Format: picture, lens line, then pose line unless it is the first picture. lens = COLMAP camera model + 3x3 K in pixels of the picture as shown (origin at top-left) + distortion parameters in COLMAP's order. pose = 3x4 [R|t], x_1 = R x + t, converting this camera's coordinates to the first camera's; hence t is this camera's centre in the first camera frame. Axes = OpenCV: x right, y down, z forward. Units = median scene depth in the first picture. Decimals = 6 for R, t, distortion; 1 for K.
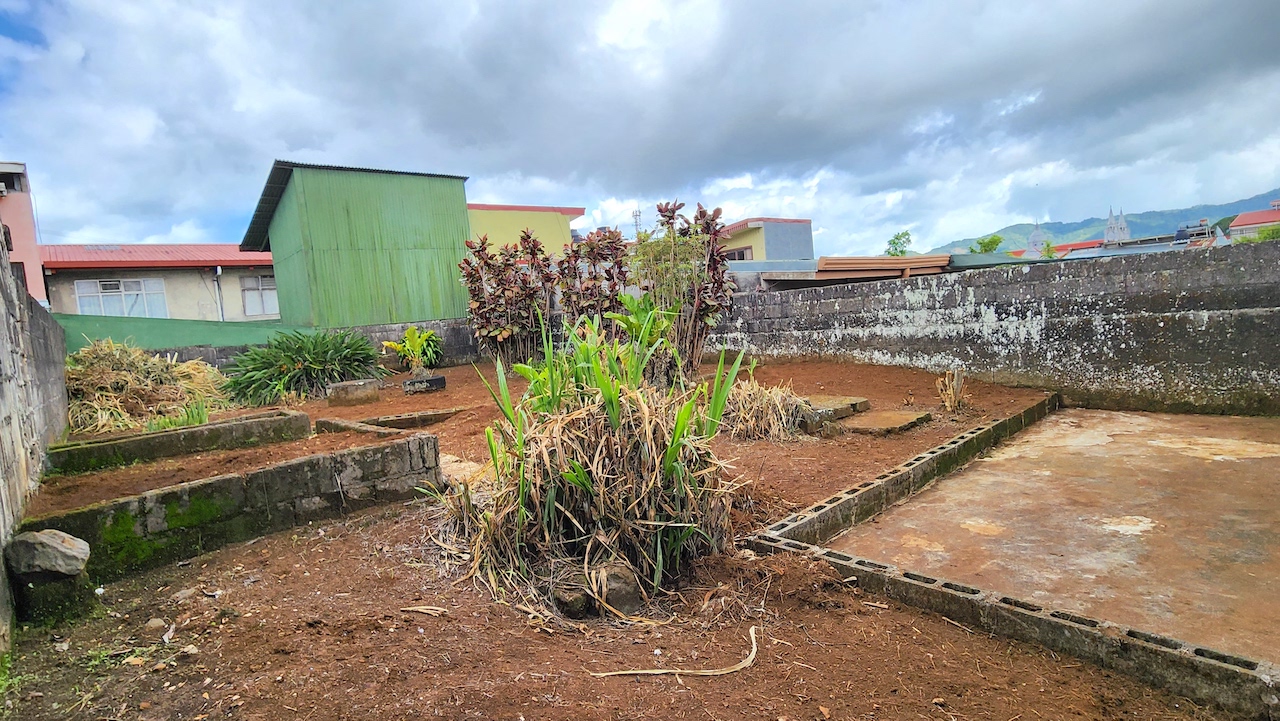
lens RADIAL K [[648.3, 0, 641.1], [0, 648.3, 365.3], [0, 0, 1]] dist [0.001335, -0.001328]
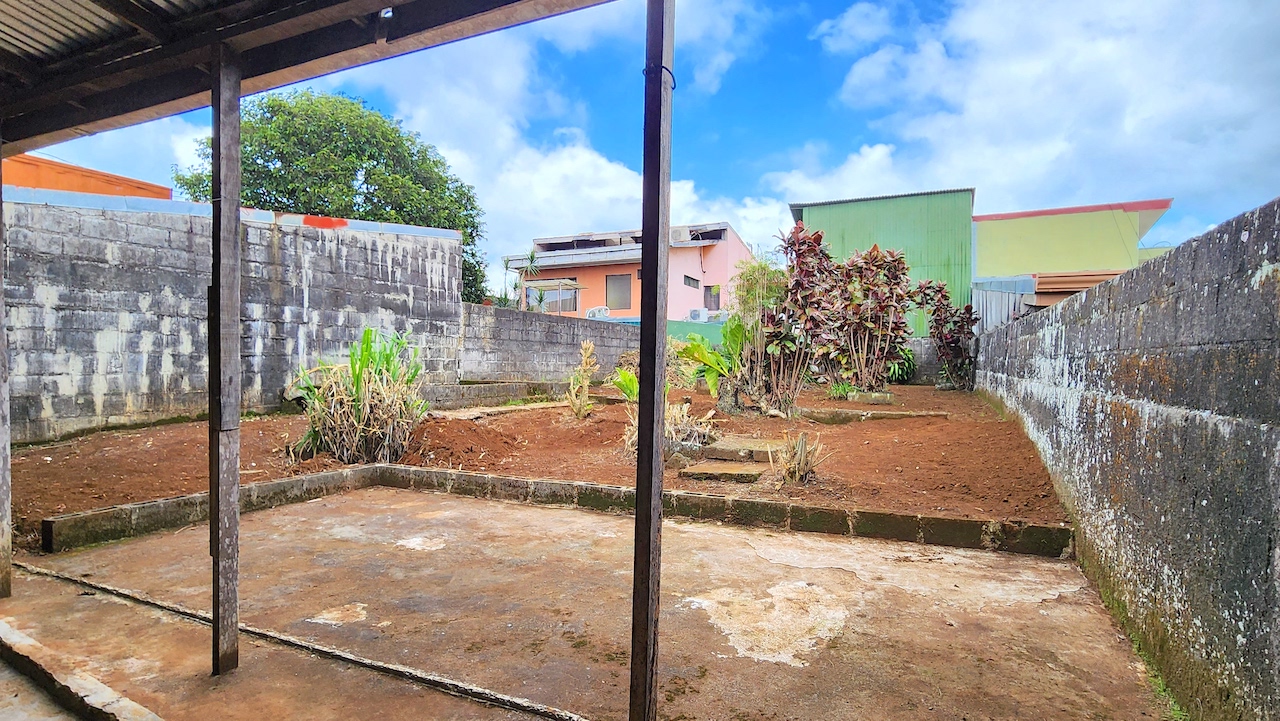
lens RADIAL K [[648.3, 0, 644.3], [0, 648.3, 362.3], [0, 0, 1]] dist [0.001335, -0.001328]
pose [[0.404475, 0.098371, -0.909243, 1.502435], [-0.113277, 0.991931, 0.056926, -0.134753], [0.907507, 0.079971, 0.412354, 0.686783]]
